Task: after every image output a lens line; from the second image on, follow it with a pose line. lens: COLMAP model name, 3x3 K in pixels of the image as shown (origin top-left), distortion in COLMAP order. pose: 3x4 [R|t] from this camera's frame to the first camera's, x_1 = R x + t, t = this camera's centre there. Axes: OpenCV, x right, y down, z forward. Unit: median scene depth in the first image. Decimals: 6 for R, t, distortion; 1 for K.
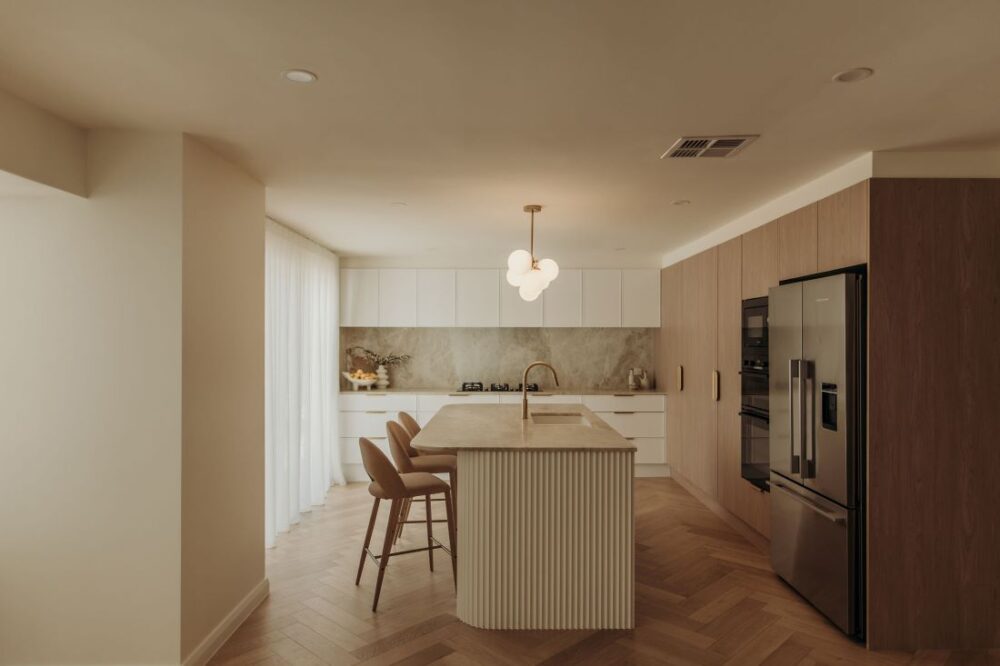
lens RADIAL K [[622.4, 0, 503.1], [0, 622.4, 343.8], [0, 0, 1]] dist [-0.002513, -0.000122]
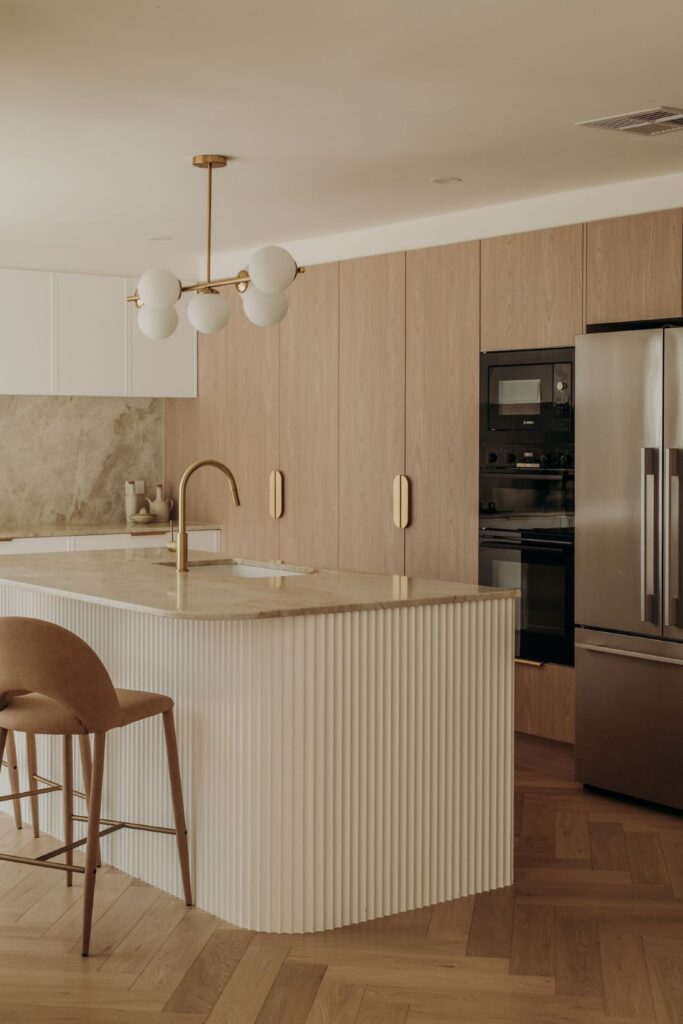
lens RADIAL K [[1443.4, 0, 341.5], [0, 1443.4, 512.0], [0, 0, 1]] dist [-0.083525, -0.006418]
pose [[0.802017, -0.030901, 0.596502, -0.338107], [0.002111, 0.998801, 0.048904, 0.008894], [-0.597298, -0.037962, 0.801121, -0.010606]]
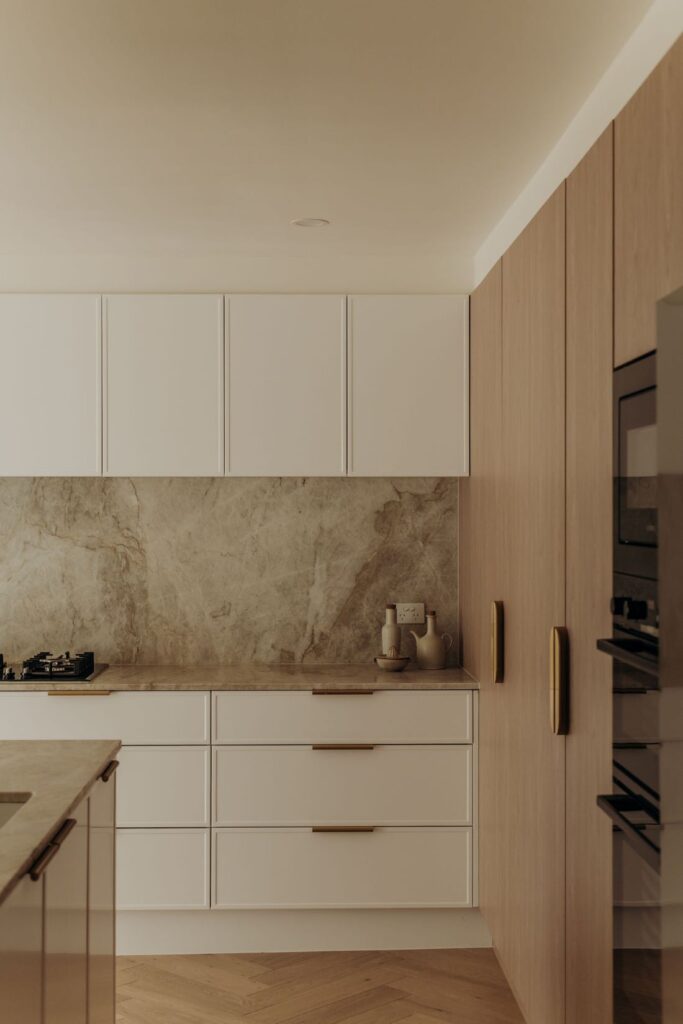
lens RADIAL K [[1443.4, 0, 341.5], [0, 1443.4, 512.0], [0, 0, 1]] dist [-0.083525, -0.006418]
pose [[0.999499, -0.001600, 0.031609, 0.156997], [0.001825, 0.999973, -0.007092, -0.002885], [-0.031597, 0.007146, 0.999475, 0.249785]]
